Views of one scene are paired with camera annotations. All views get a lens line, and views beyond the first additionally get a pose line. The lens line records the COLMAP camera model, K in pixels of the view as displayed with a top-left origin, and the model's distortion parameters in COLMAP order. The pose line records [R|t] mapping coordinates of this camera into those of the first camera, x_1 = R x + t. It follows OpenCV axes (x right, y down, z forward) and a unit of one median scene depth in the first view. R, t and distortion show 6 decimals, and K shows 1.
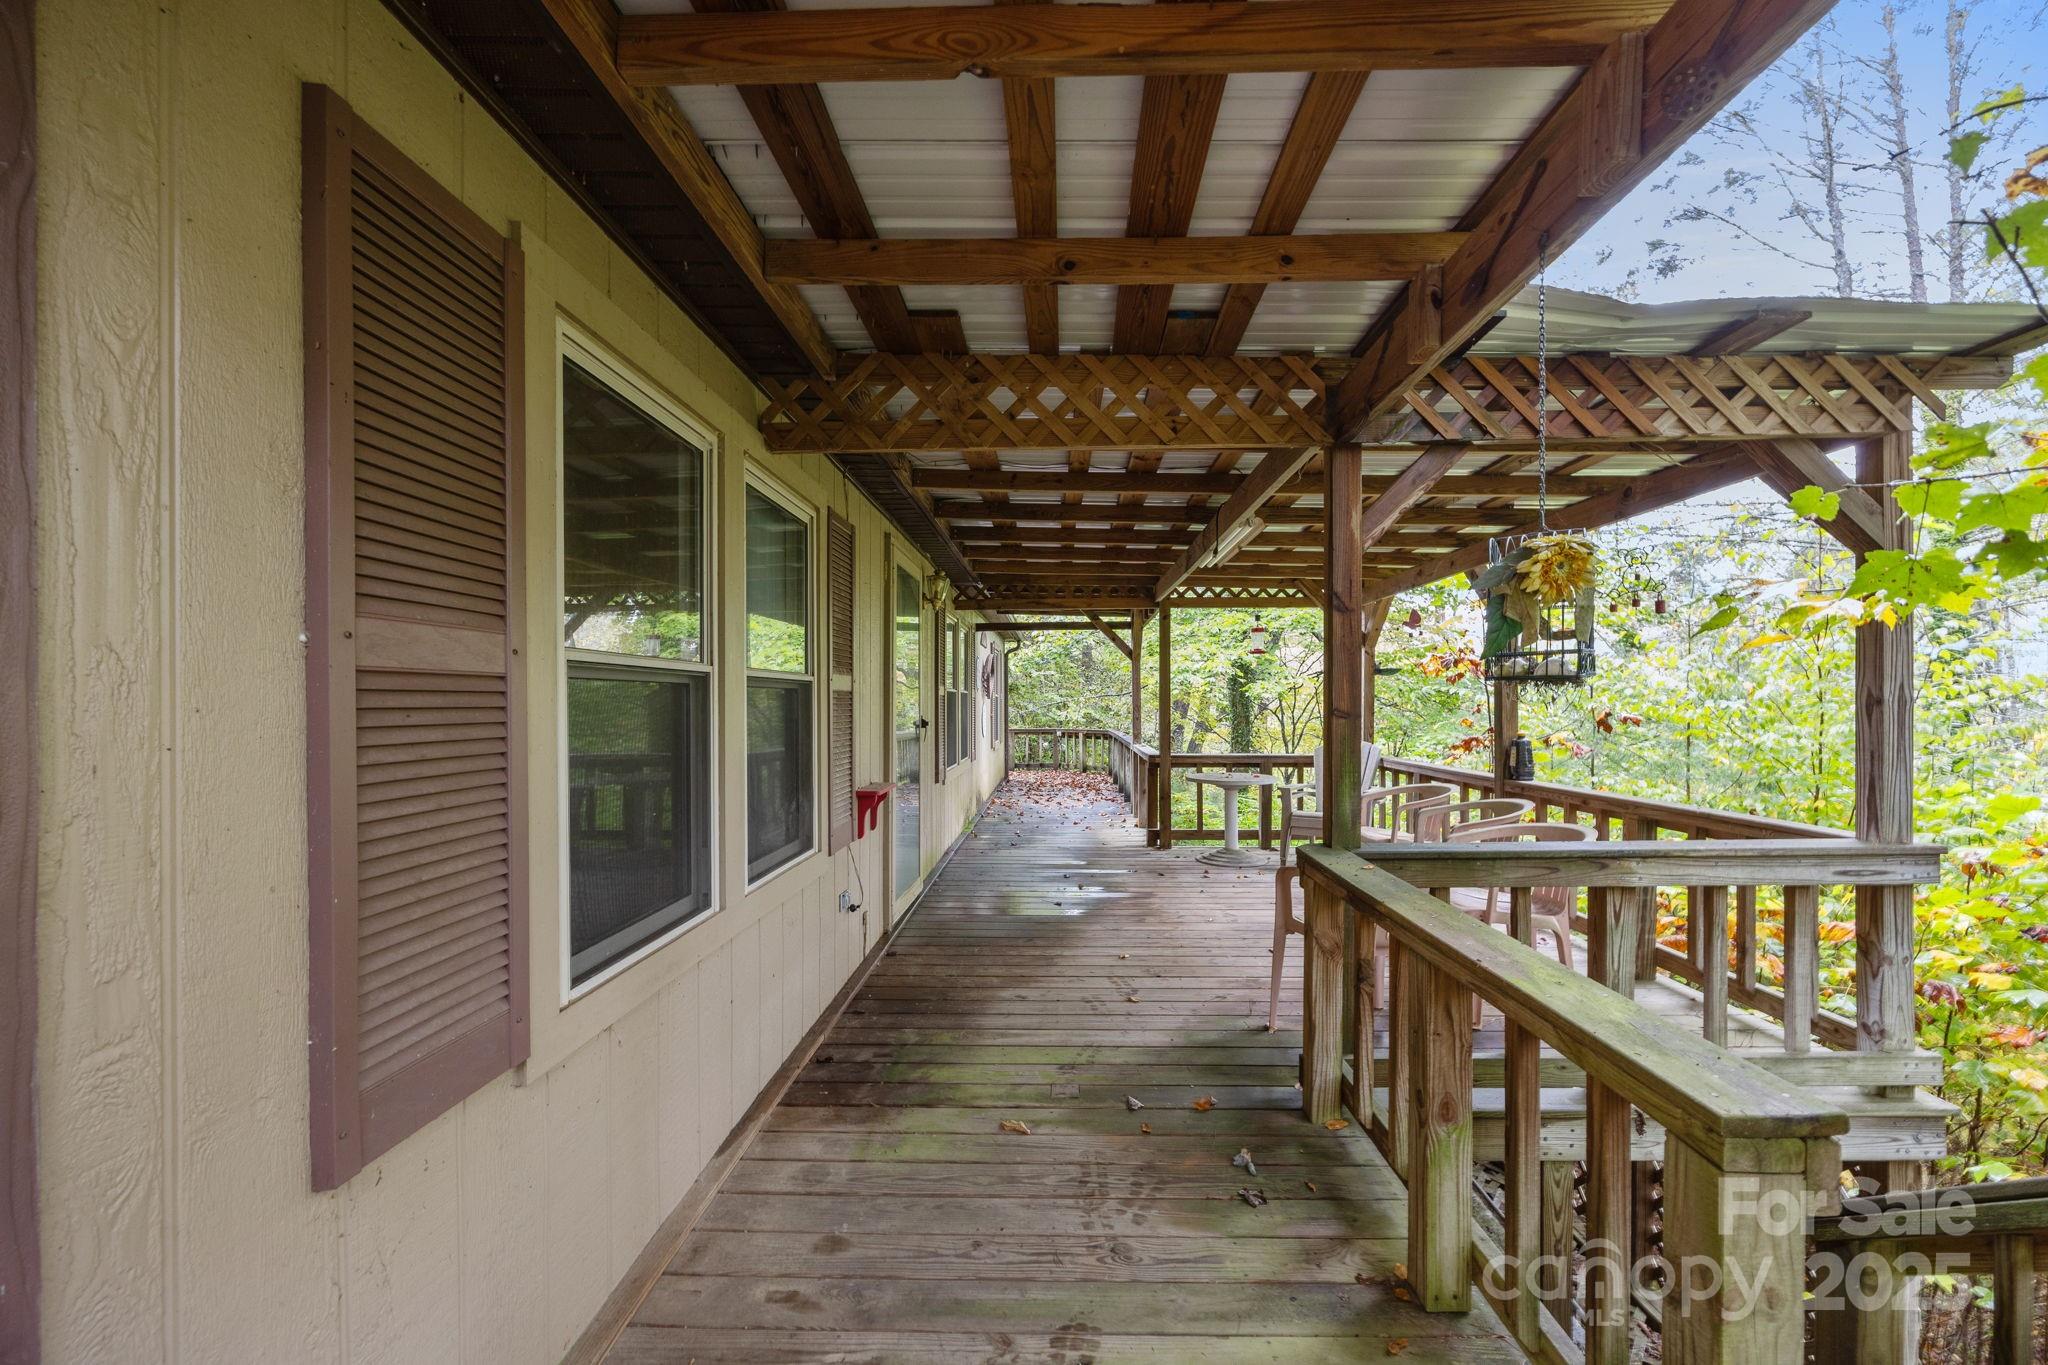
lens RADIAL K [[792.7, 0, 1026.8], [0, 792.7, 693.8], [0, 0, 1]] dist [-0.001095, -0.000088]
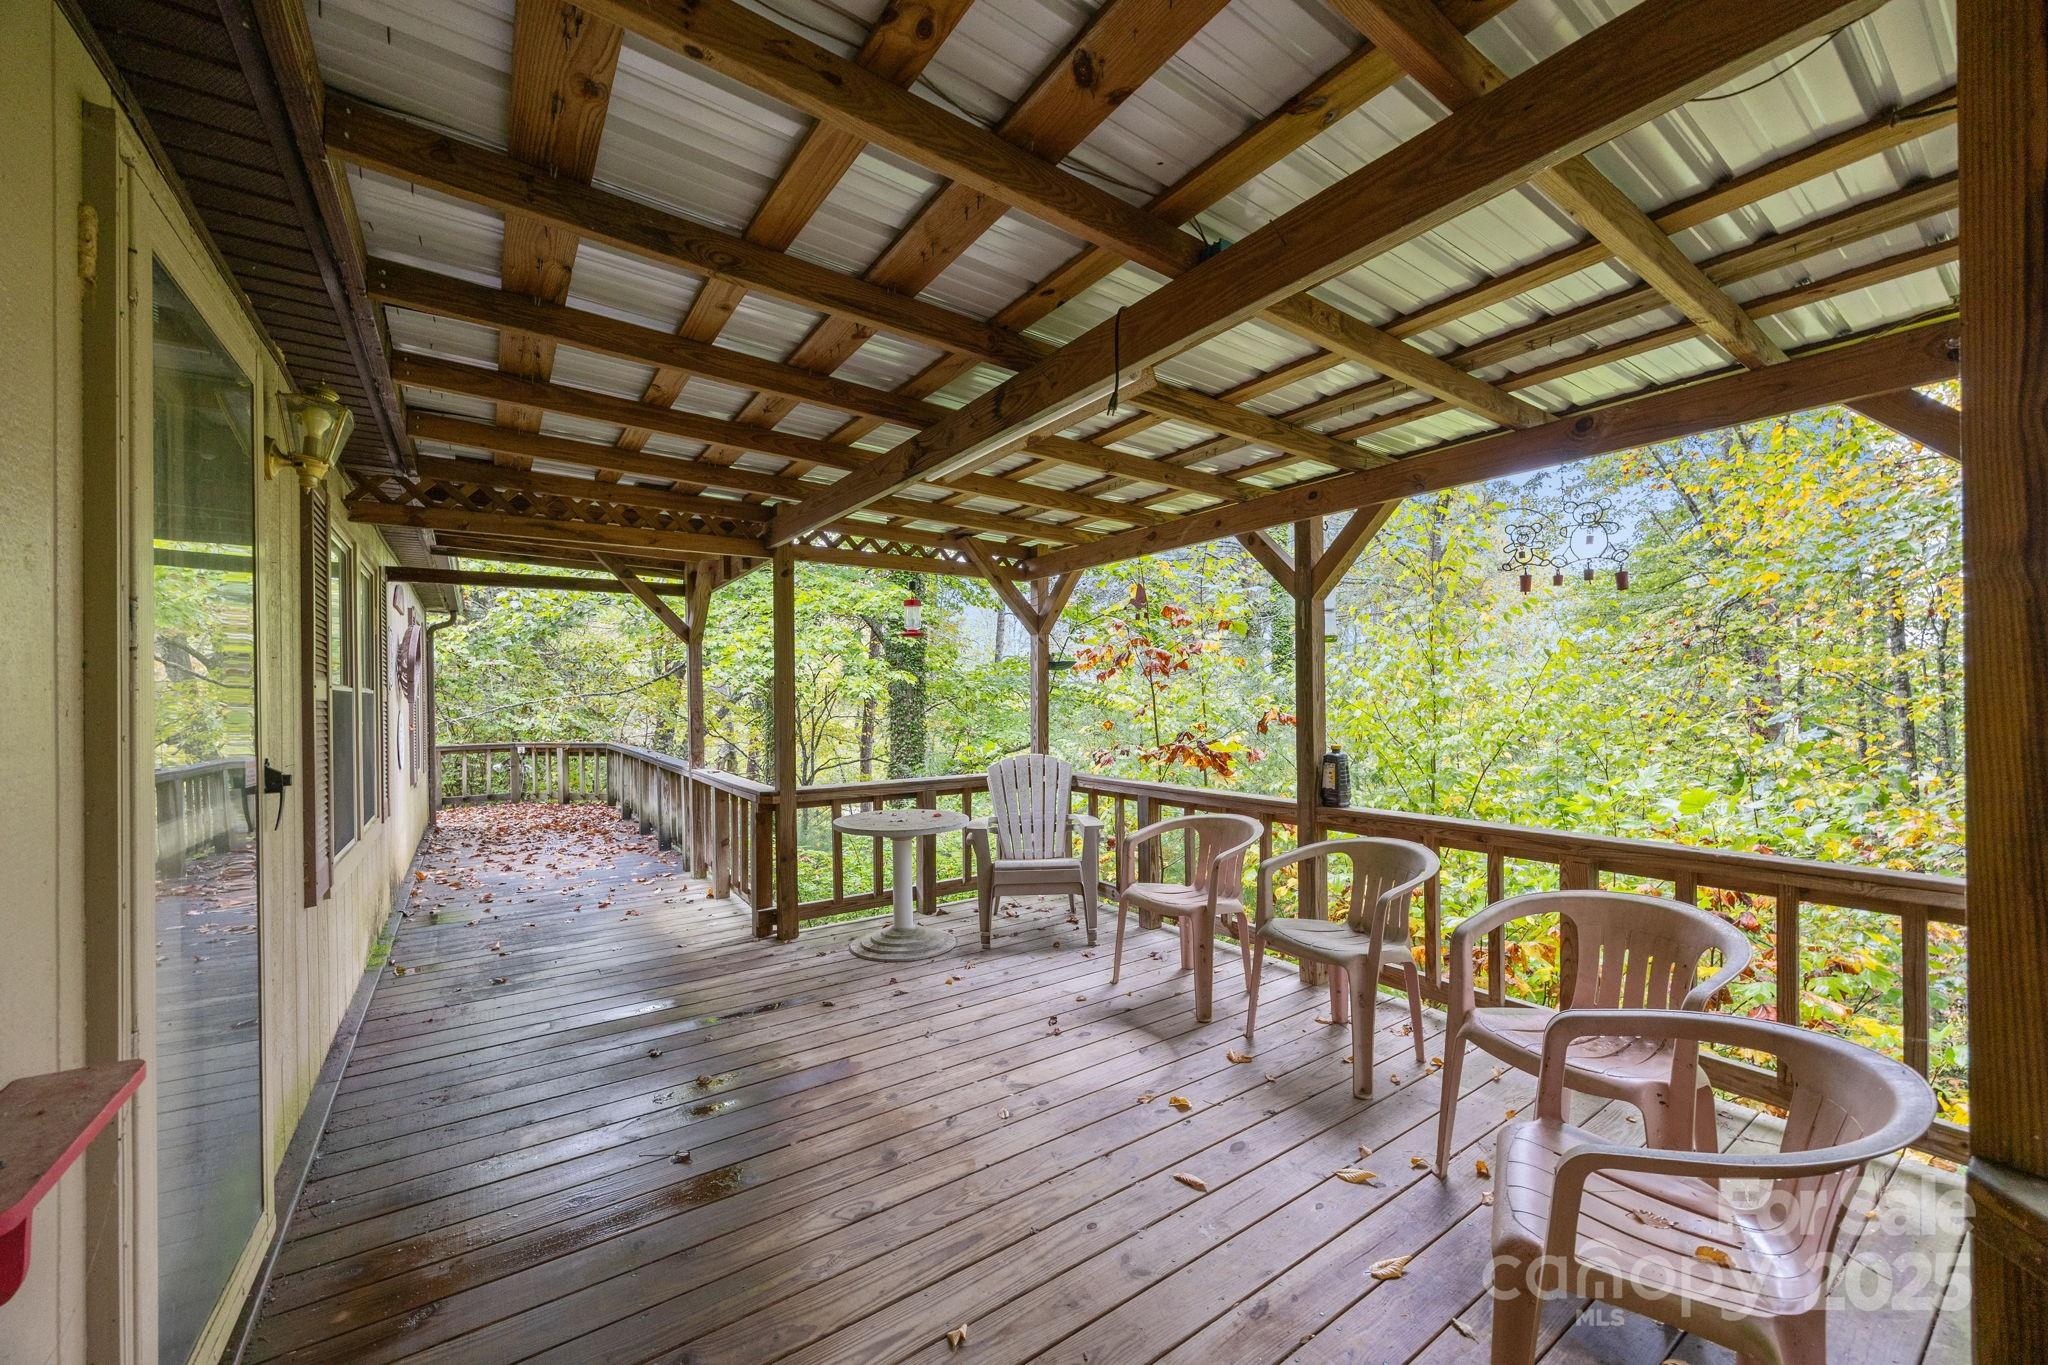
lens RADIAL K [[792.7, 0, 1026.8], [0, 792.7, 693.8], [0, 0, 1]] dist [-0.001095, -0.000088]
pose [[0.796444, -0.003806, 0.604701, -0.052776], [0.001849, 0.999991, 0.003859, -0.002188], [-0.604710, -0.001956, 0.796443, 0.358273]]
